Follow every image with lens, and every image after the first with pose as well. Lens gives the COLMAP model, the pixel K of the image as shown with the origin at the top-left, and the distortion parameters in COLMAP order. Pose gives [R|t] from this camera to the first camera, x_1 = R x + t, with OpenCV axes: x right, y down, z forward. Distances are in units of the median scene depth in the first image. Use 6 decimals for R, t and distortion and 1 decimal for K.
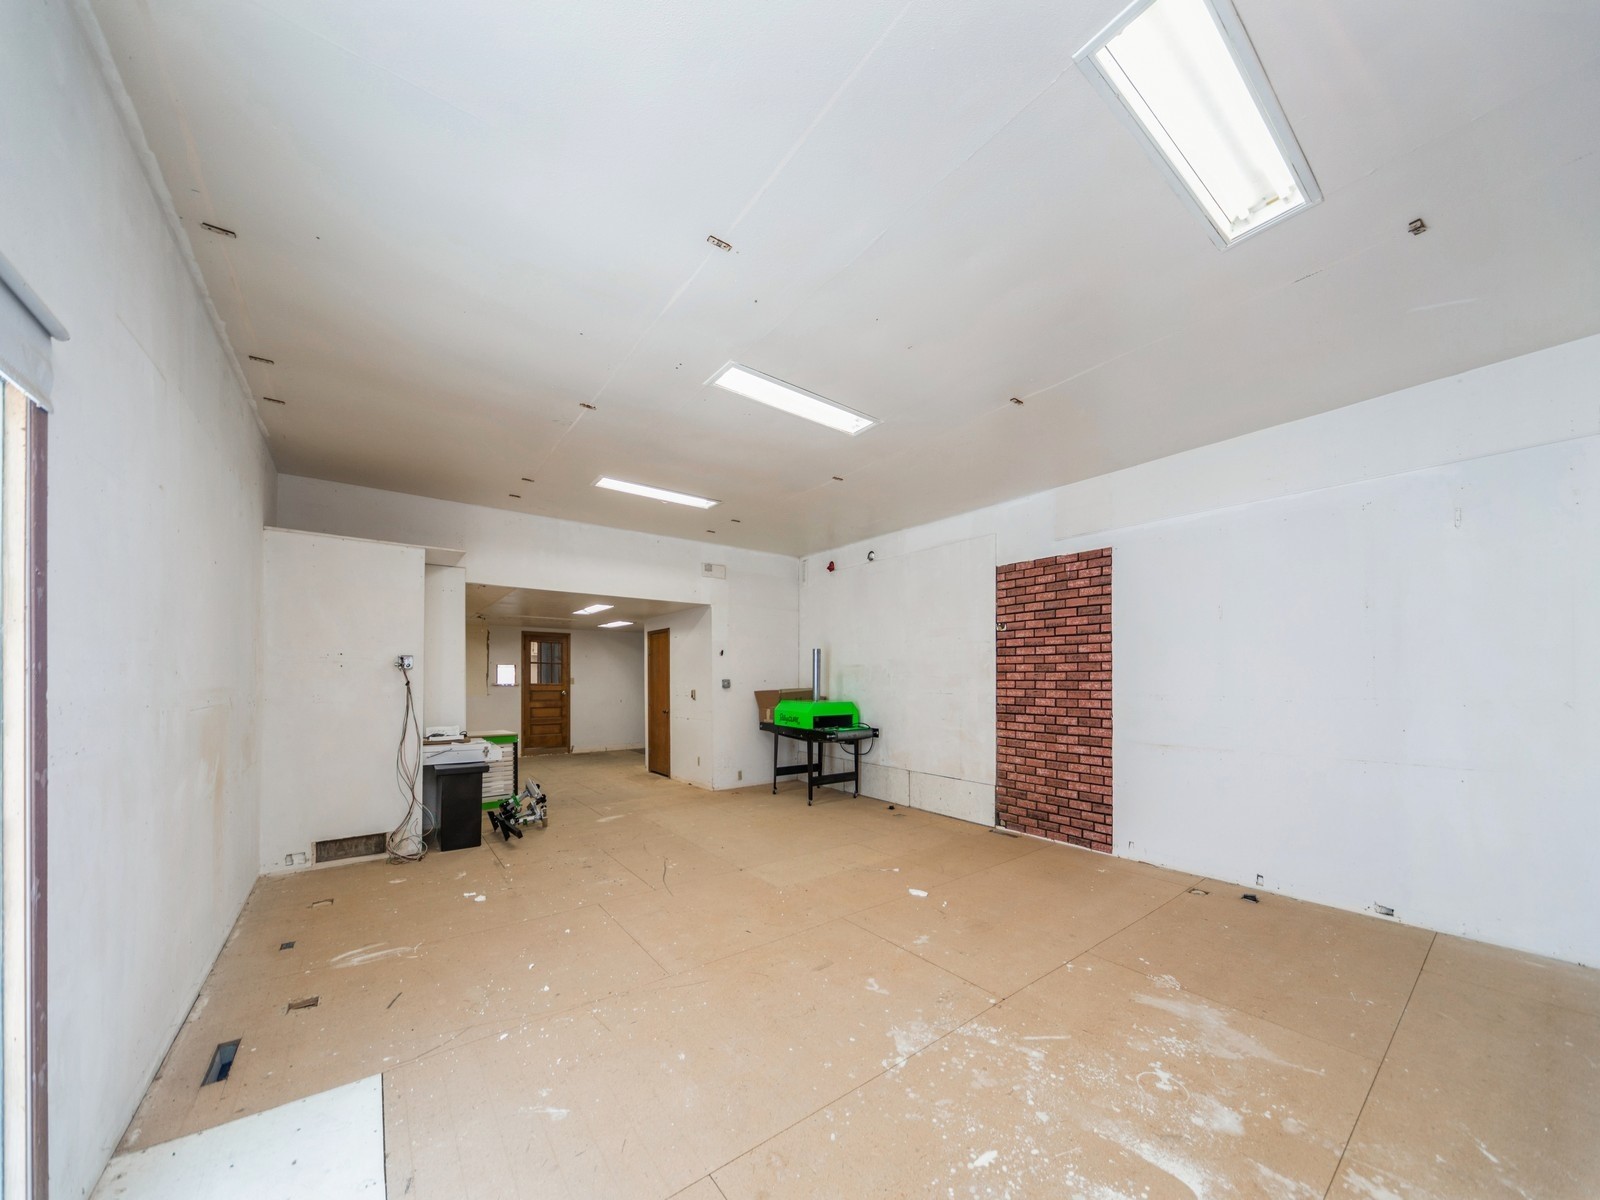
lens RADIAL K [[570.0, 0, 800.0], [0, 570.0, 600.0], [0, 0, 1]] dist [0.010745, -0.003271]
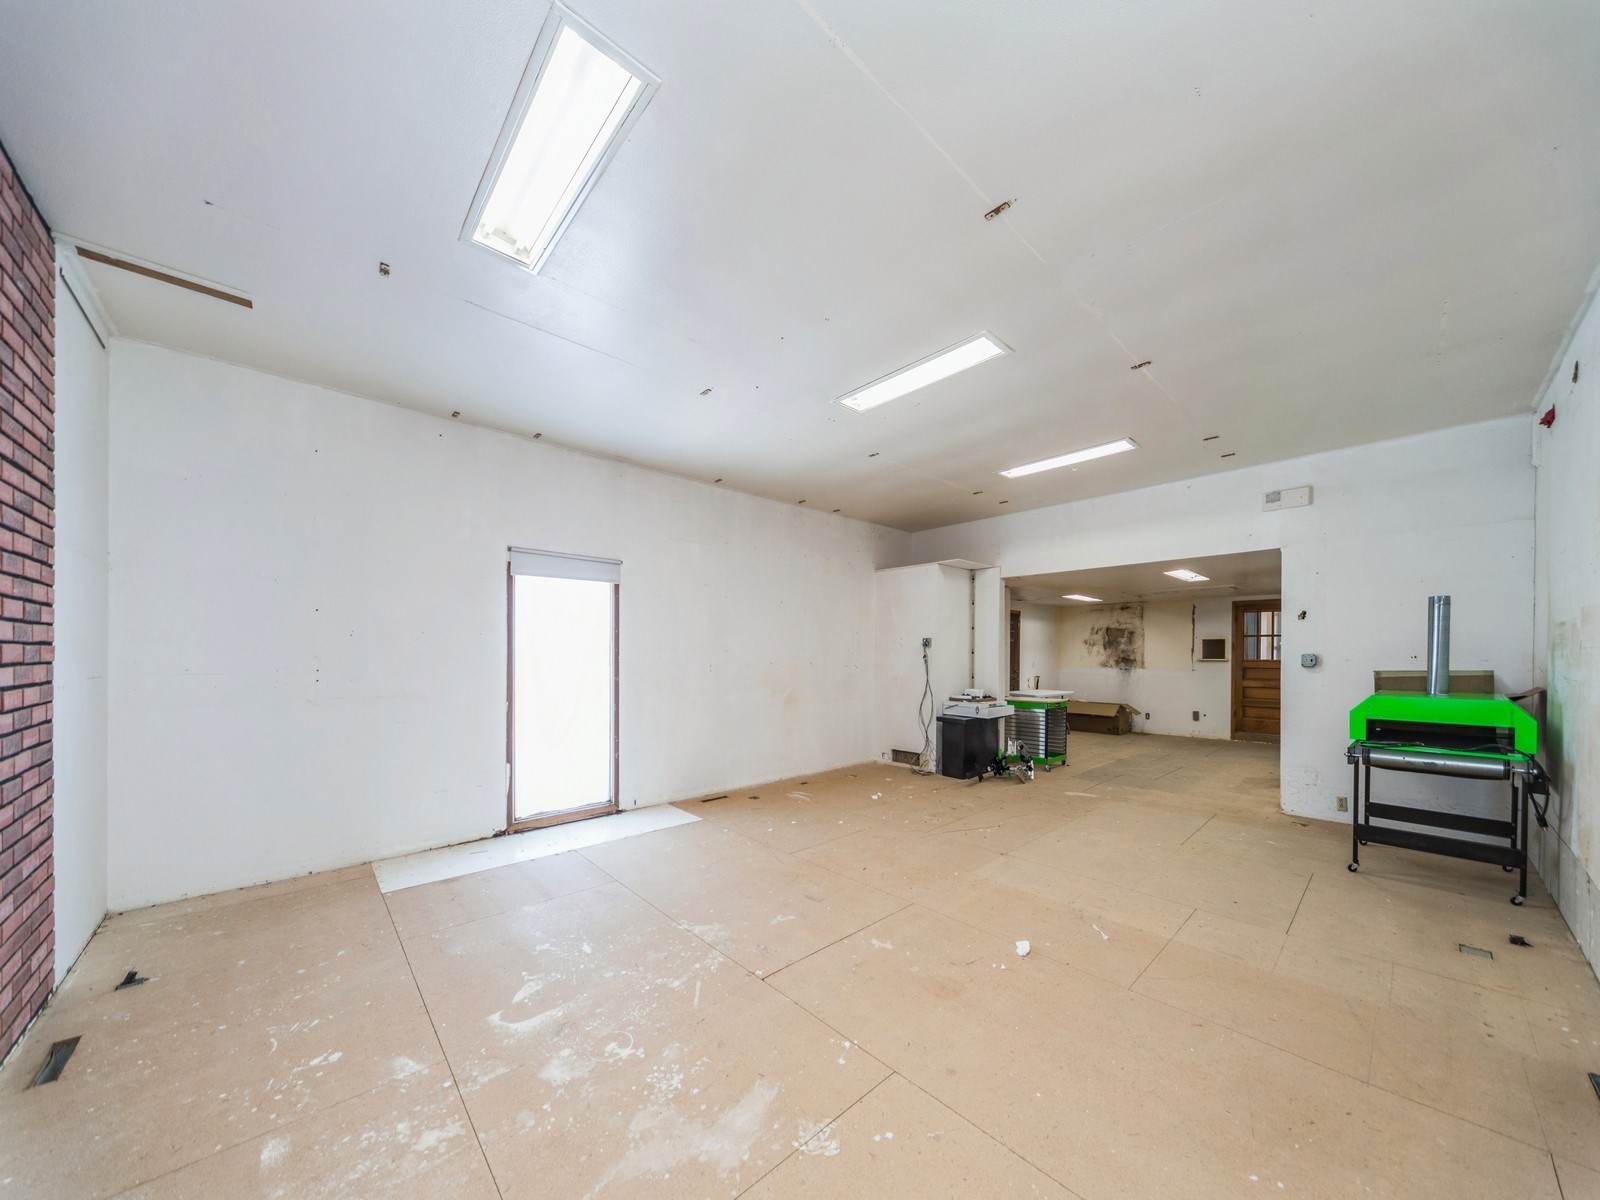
lens RADIAL K [[549.7, 0, 807.8], [0, 549.7, 572.7], [0, 0, 1]] dist [0.001723, 0.000191]
pose [[0.091545, -0.148397, -0.984682, 1.309579], [0.137076, 0.981298, -0.135143, 0.143138], [0.986321, -0.122605, 0.110175, 0.996562]]
